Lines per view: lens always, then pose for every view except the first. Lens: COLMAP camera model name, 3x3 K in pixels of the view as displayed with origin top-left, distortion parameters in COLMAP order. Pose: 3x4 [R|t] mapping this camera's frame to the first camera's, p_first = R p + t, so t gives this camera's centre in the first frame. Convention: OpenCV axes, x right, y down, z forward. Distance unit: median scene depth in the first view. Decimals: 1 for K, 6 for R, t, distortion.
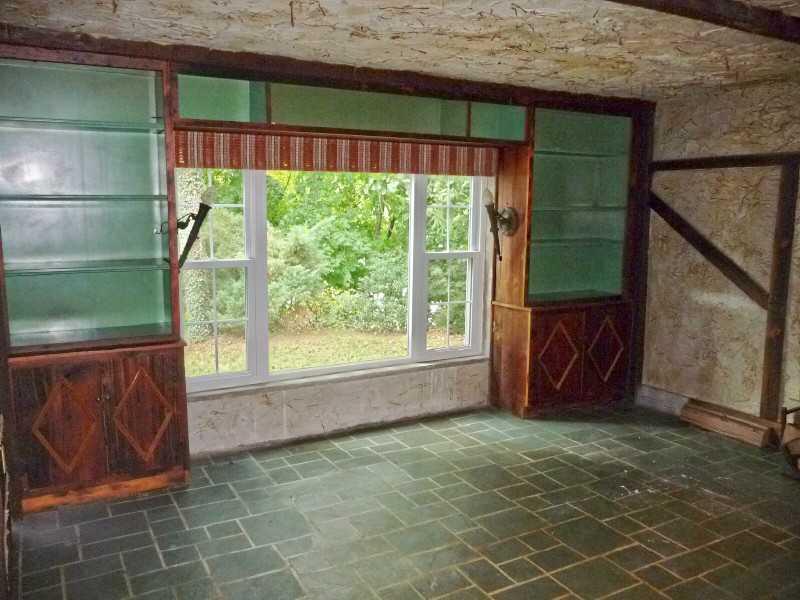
lens RADIAL K [[673.6, 0, 399.5], [0, 673.6, 299.5], [0, 0, 1]] dist [-0.007322, -0.011849]
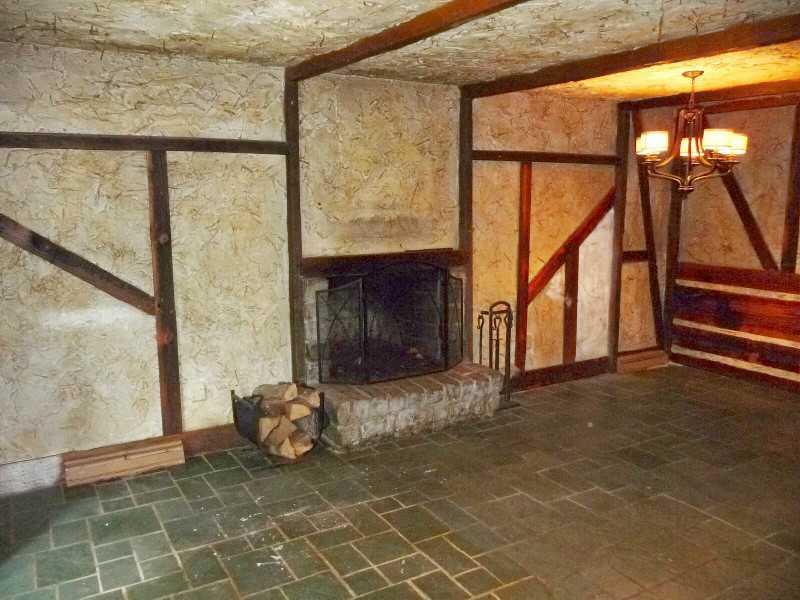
lens RADIAL K [[673.6, 0, 399.6], [0, 673.6, 299.2], [0, 0, 1]] dist [-0.007322, -0.011849]
pose [[-0.028770, -0.165569, 0.985778, -0.322233], [0.143078, 0.975350, 0.167993, -0.105825], [-0.989293, 0.145876, -0.004371, 0.673688]]
